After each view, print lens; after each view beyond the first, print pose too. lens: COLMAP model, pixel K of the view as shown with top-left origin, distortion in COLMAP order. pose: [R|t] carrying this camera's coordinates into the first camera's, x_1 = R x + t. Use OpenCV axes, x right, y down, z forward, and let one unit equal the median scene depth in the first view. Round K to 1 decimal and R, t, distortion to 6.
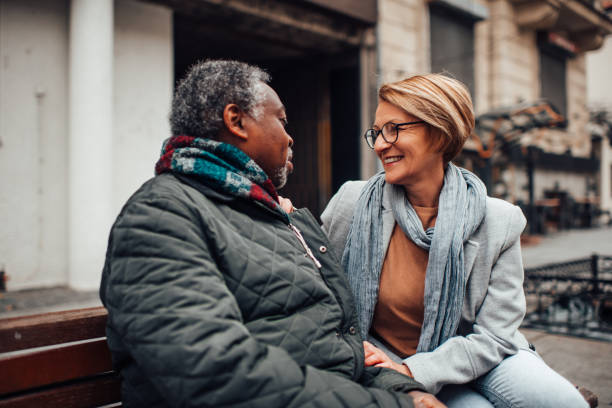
lens RADIAL K [[687.1, 0, 306.0], [0, 687.1, 204.0], [0, 0, 1]] dist [0.015719, 0.015122]
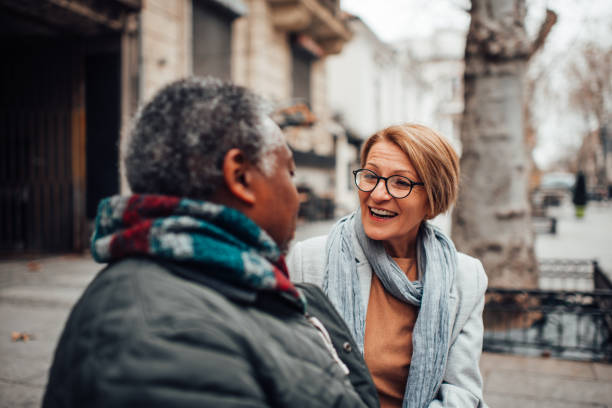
lens RADIAL K [[683.7, 0, 306.0], [0, 683.7, 204.0], [0, 0, 1]] dist [0.014498, 0.066209]
pose [[0.928759, 0.003126, 0.370671, -0.240539], [-0.009288, 0.999847, 0.014840, -0.083819], [-0.370568, -0.017226, 0.928646, 0.292784]]
